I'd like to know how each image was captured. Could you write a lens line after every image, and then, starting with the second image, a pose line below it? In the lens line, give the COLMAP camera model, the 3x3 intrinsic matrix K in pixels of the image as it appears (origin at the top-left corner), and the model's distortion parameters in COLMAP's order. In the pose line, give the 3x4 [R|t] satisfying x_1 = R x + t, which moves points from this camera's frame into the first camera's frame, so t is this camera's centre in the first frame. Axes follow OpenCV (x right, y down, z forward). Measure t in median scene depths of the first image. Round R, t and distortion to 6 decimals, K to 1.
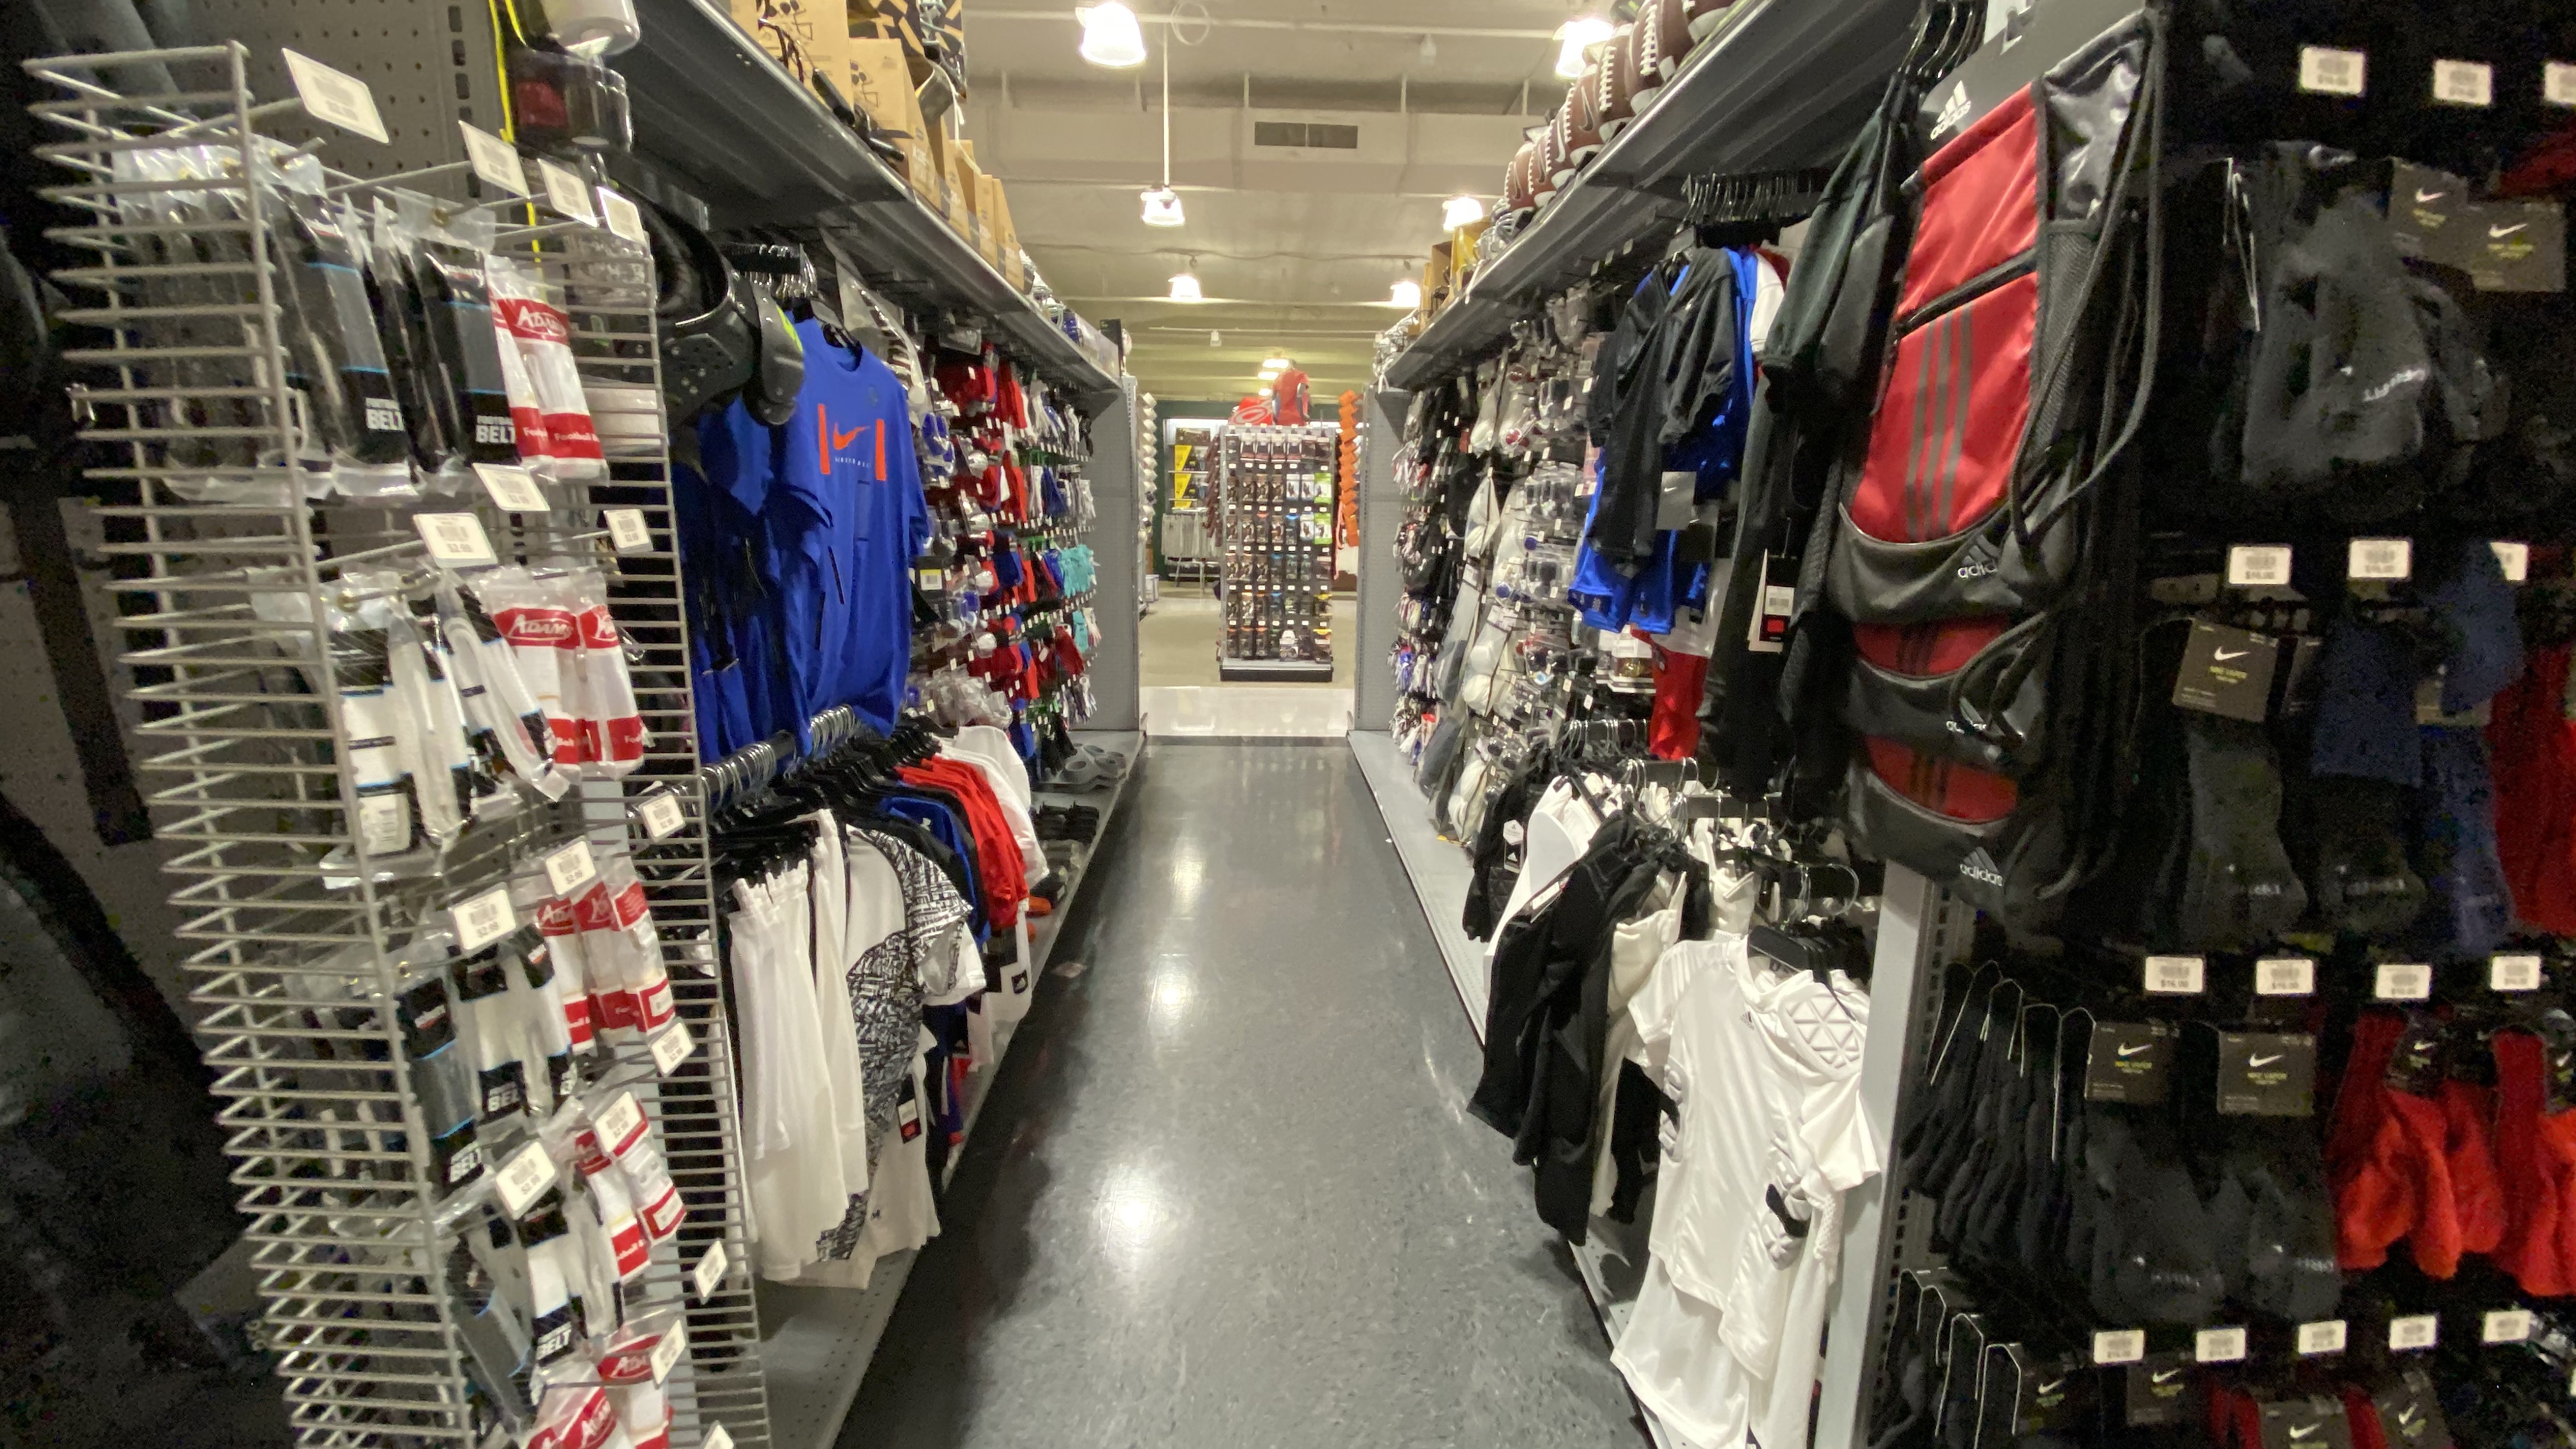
lens RADIAL K [[1021.2, 0, 1292.2], [0, 1021.2, 701.5], [0, 0, 1]] dist [-0.011956, -0.001826]
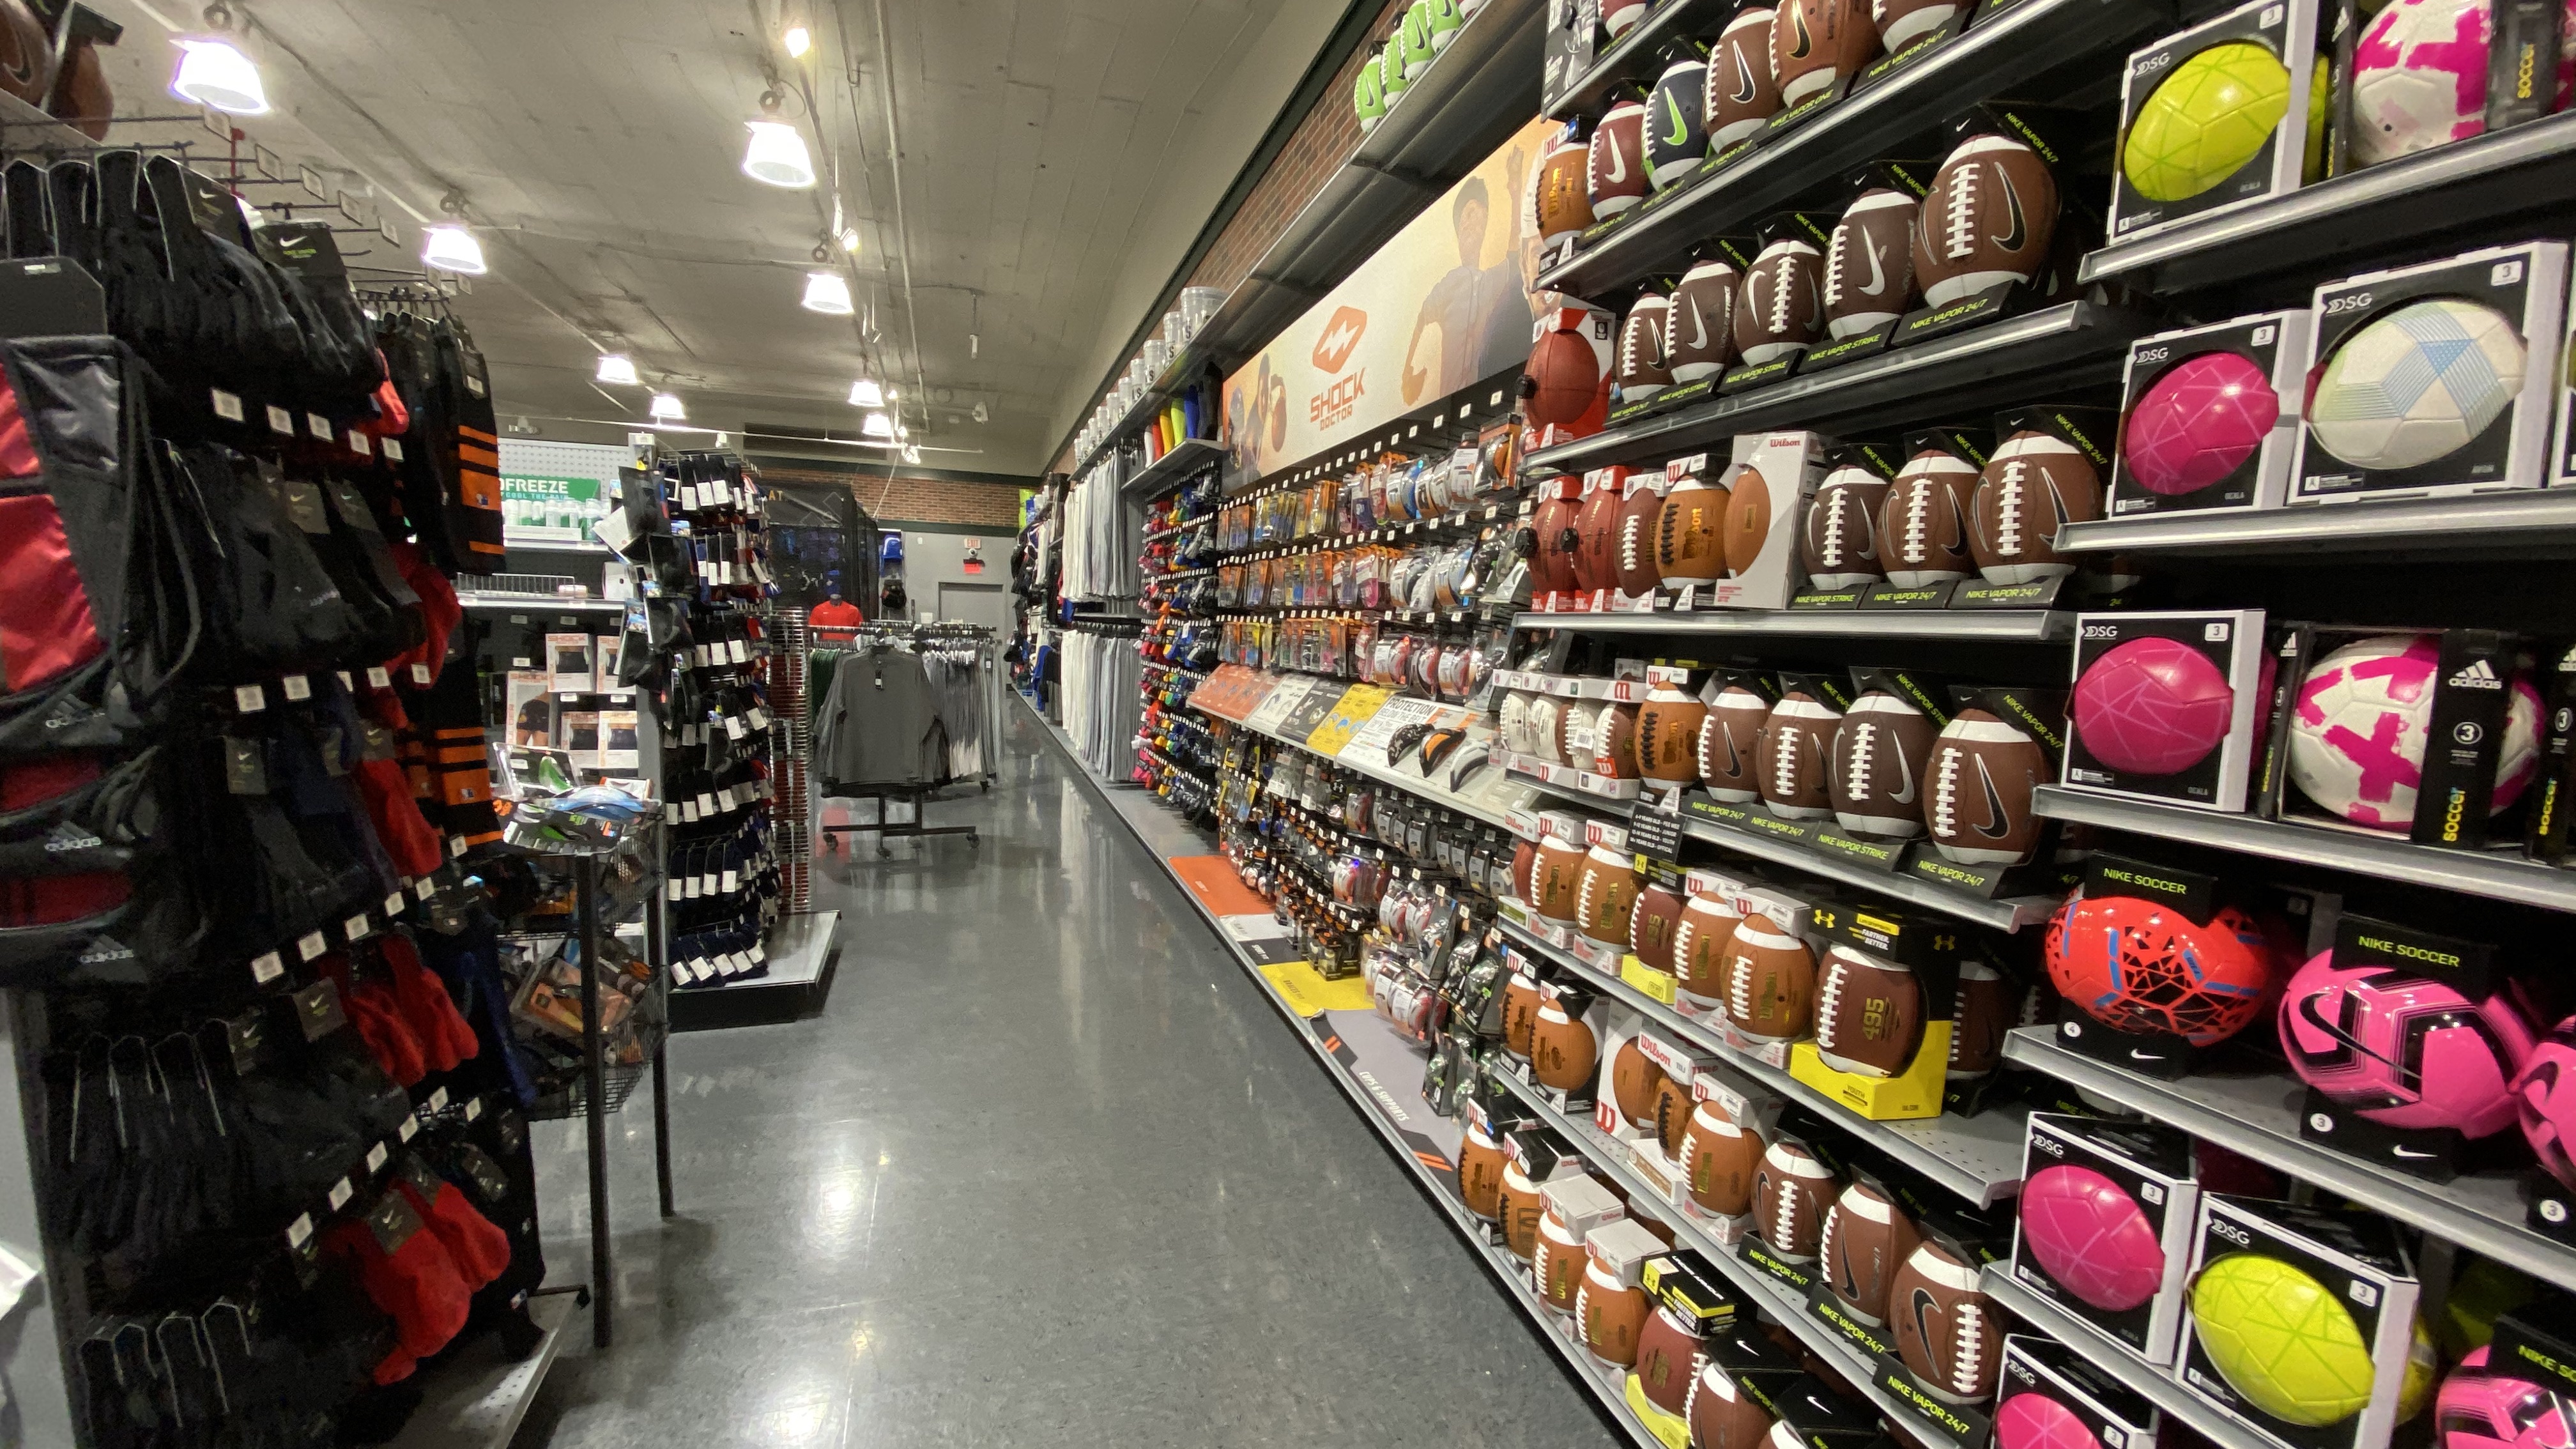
lens RADIAL K [[1021.2, 0, 1284.8], [0, 1021.2, 724.4], [0, 0, 1]] dist [-0.011956, -0.001826]
pose [[-0.262723, -0.113859, 0.958130, -0.942308], [0.154630, 0.975210, 0.158289, -0.087816], [-0.952400, 0.189742, -0.238605, -0.160484]]
